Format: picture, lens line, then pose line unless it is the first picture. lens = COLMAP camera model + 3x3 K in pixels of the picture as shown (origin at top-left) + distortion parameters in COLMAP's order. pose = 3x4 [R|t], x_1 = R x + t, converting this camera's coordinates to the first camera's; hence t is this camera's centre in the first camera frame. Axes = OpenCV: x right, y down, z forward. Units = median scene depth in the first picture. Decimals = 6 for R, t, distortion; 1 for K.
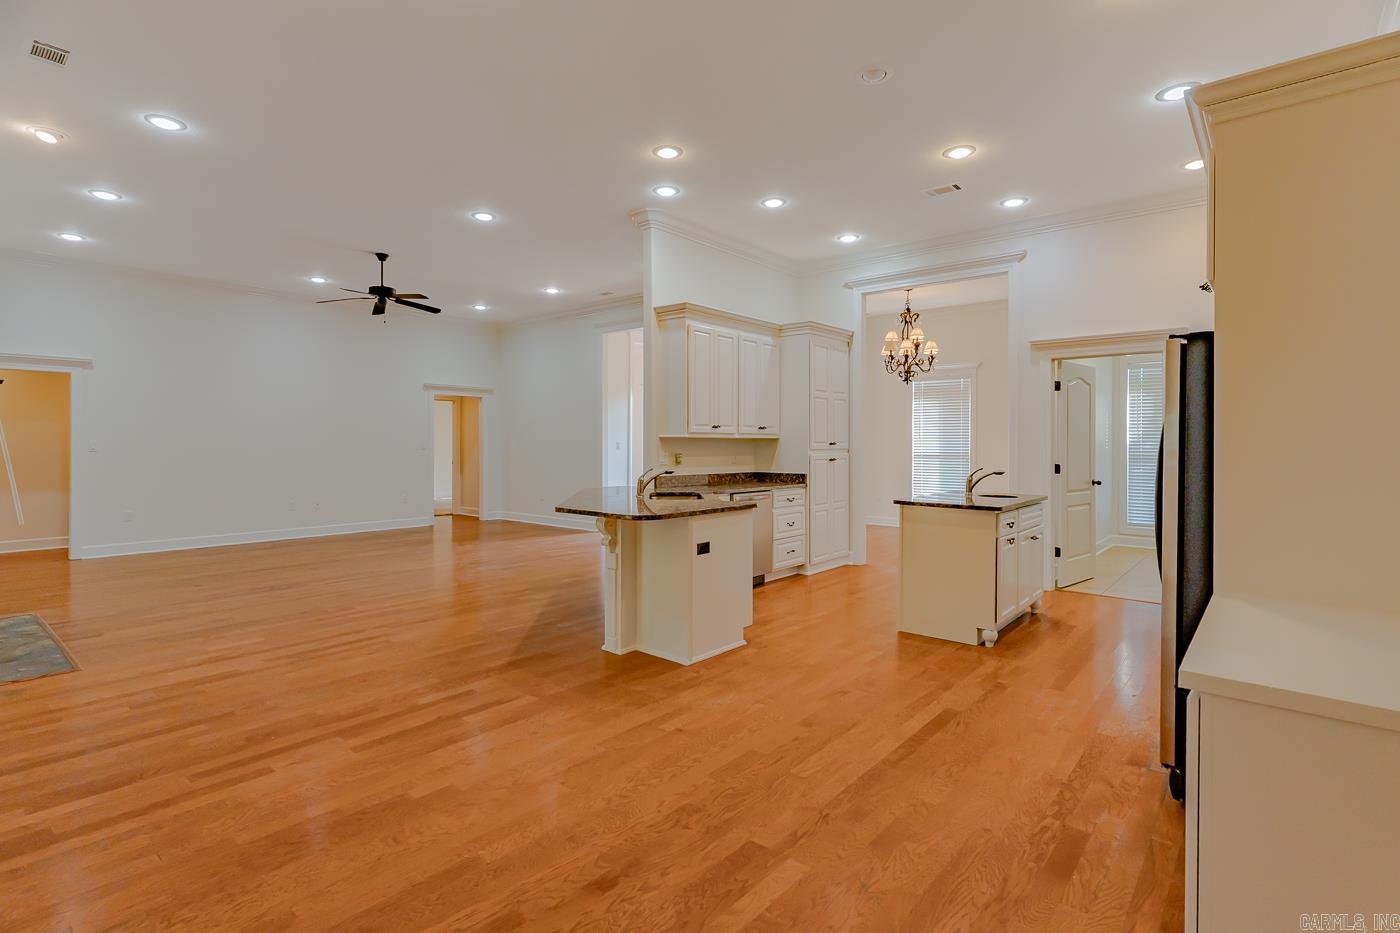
lens RADIAL K [[684.2, 0, 695.0], [0, 684.2, 440.2], [0, 0, 1]] dist [-0.000121, 0.000747]
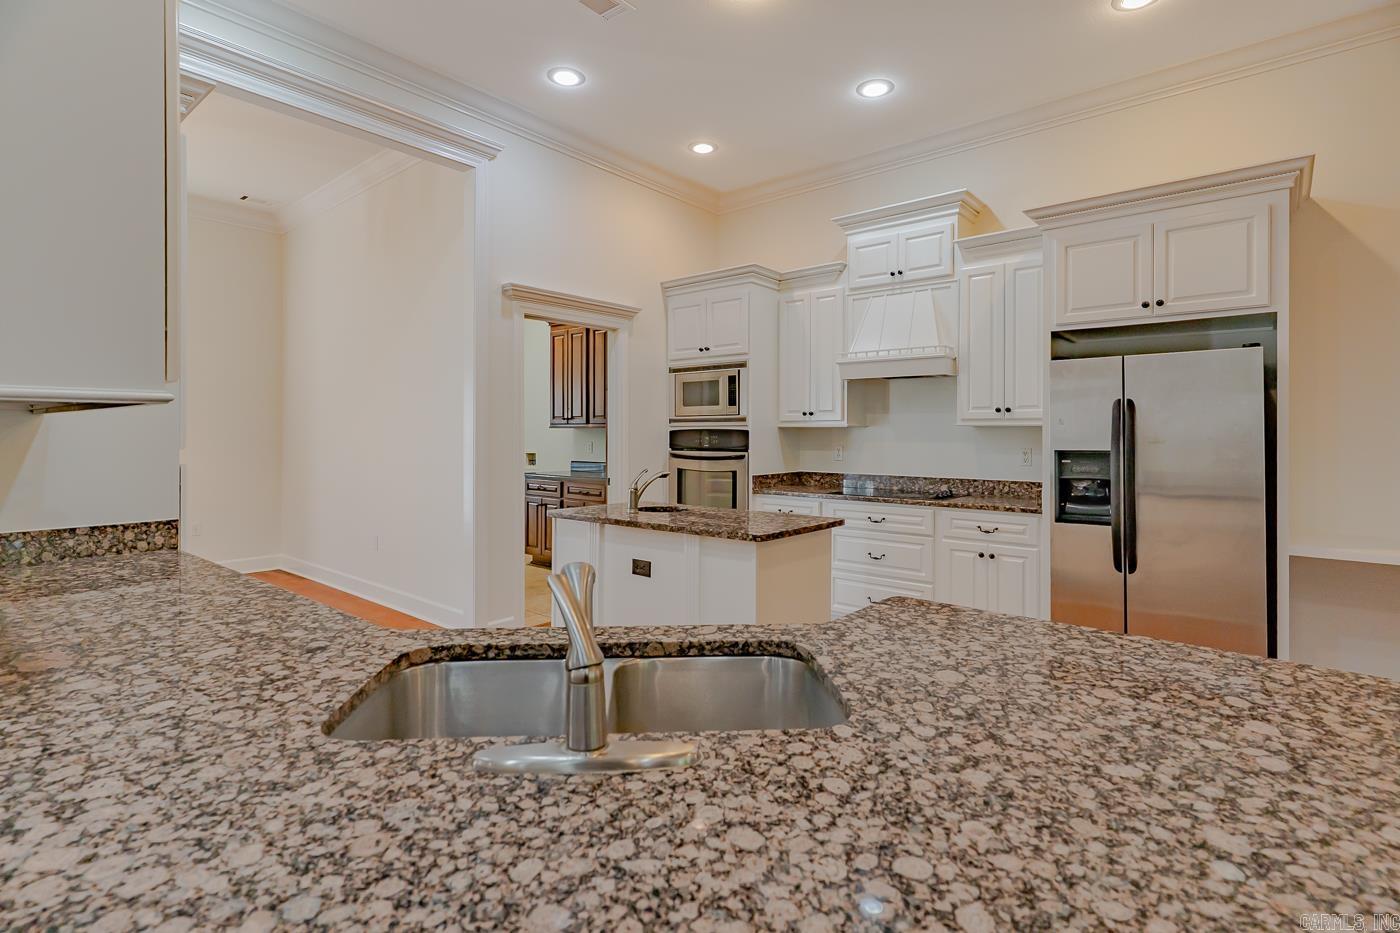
lens RADIAL K [[676.3, 0, 700.6], [0, 676.3, 436.1], [0, 0, 1]] dist [0.000234, 0.000081]
pose [[-0.003550, -0.008525, 0.999957, -0.200207], [-0.008190, 0.999930, 0.008496, 0.002653], [-0.999960, -0.008159, -0.003619, 0.824932]]
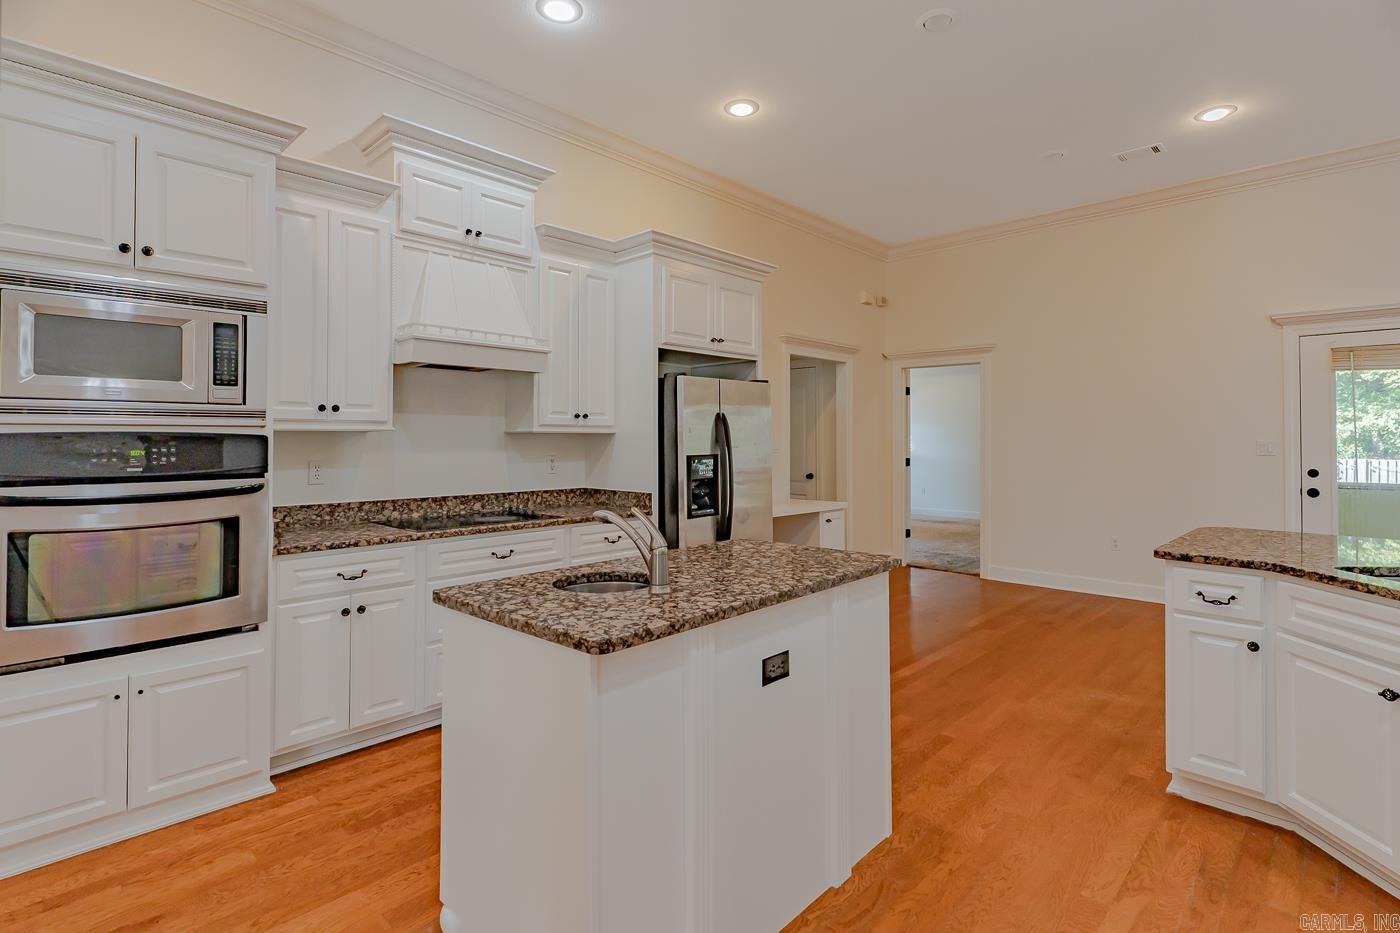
lens RADIAL K [[676.3, 0, 700.6], [0, 676.3, 436.1], [0, 0, 1]] dist [0.000234, 0.000081]
pose [[-0.997650, -0.002854, 0.068451, 0.316771], [-0.003697, 0.999919, -0.012197, 0.006558], [-0.068410, -0.012421, -0.997580, 1.168989]]
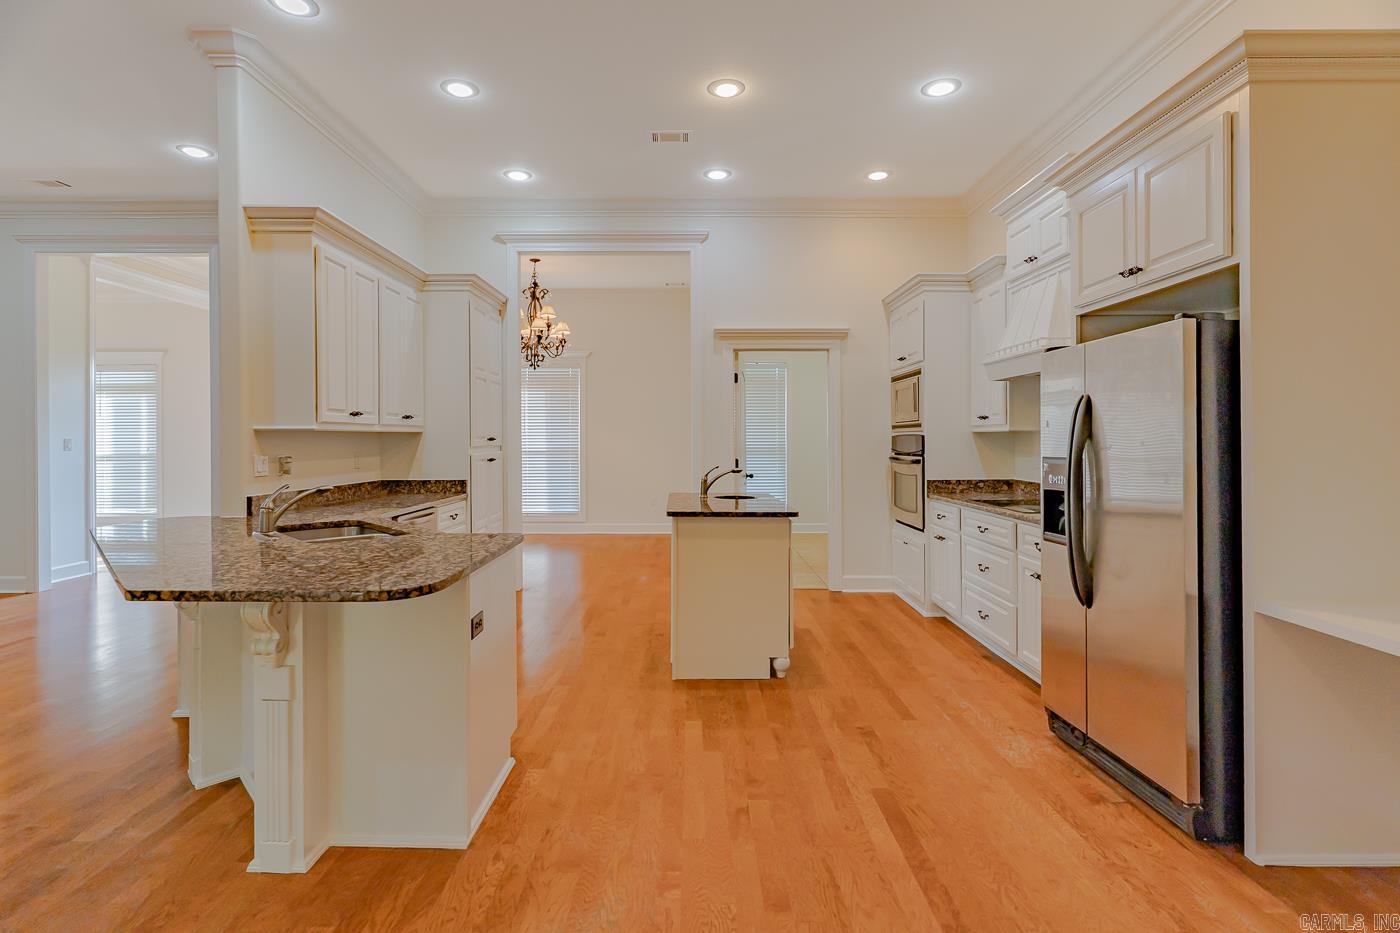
lens RADIAL K [[684.2, 0, 695.0], [0, 684.2, 440.2], [0, 0, 1]] dist [-0.000121, 0.000747]
pose [[0.760086, -0.006661, 0.649789, -0.146999], [0.001342, 0.999961, 0.008680, 0.000047], [-0.649821, -0.005726, 0.760065, 0.306490]]
